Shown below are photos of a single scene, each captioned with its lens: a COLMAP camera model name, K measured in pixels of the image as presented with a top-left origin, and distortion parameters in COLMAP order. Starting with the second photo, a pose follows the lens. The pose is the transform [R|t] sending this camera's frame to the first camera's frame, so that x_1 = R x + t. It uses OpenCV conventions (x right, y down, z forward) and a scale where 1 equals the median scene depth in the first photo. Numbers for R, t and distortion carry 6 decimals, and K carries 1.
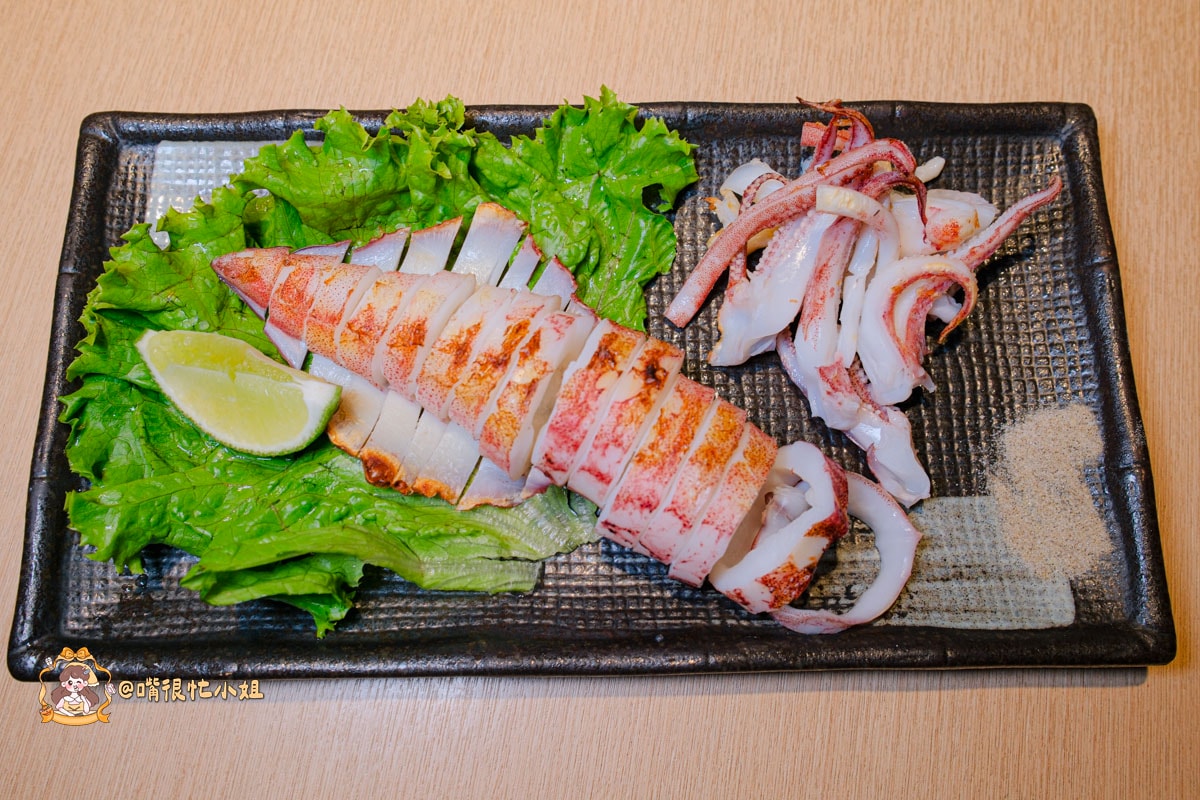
lens RADIAL K [[997.2, 0, 600.0], [0, 997.2, 400.0], [0, 0, 1]] dist [-0.012080, 0.011157]
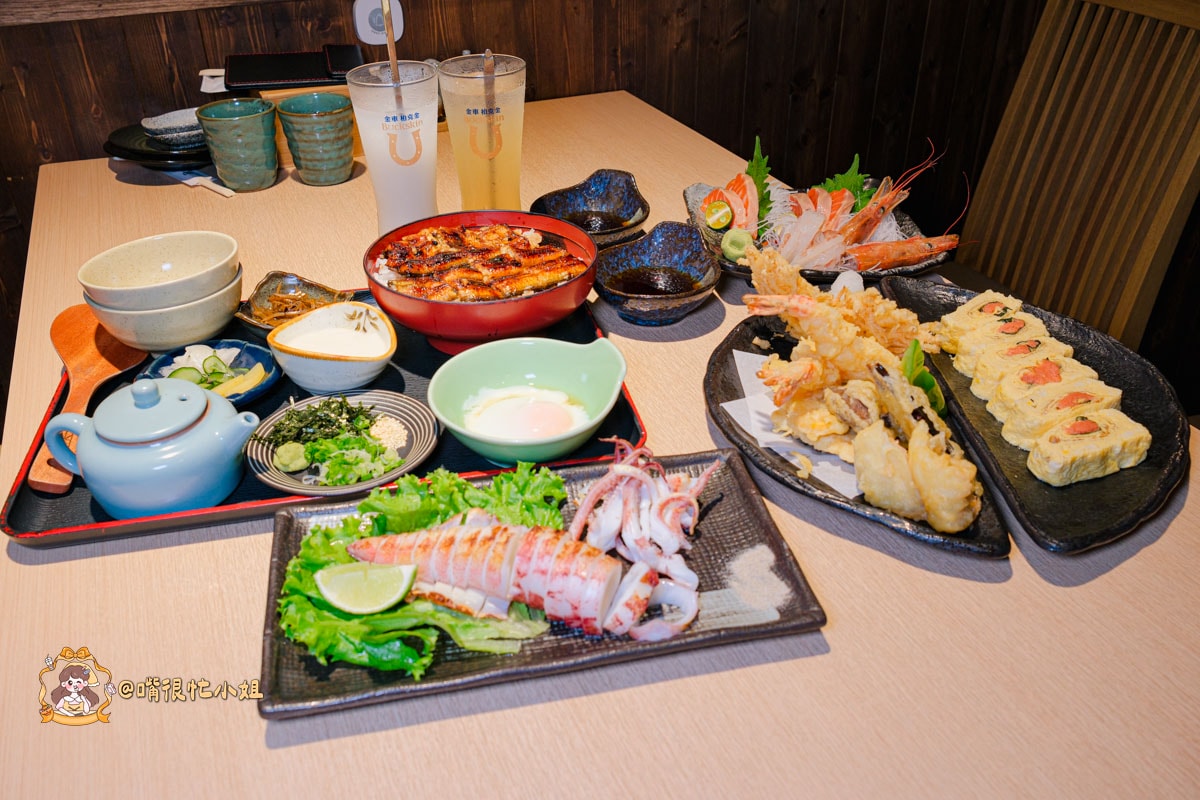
lens RADIAL K [[997.2, 0, 600.0], [0, 997.2, 400.0], [0, 0, 1]] dist [-0.012080, 0.011157]
pose [[0.981037, -0.121134, 0.151306, -0.149106], [0.190397, 0.748382, -0.635353, 1.114174], [-0.036272, 0.652113, 0.757254, -0.852144]]
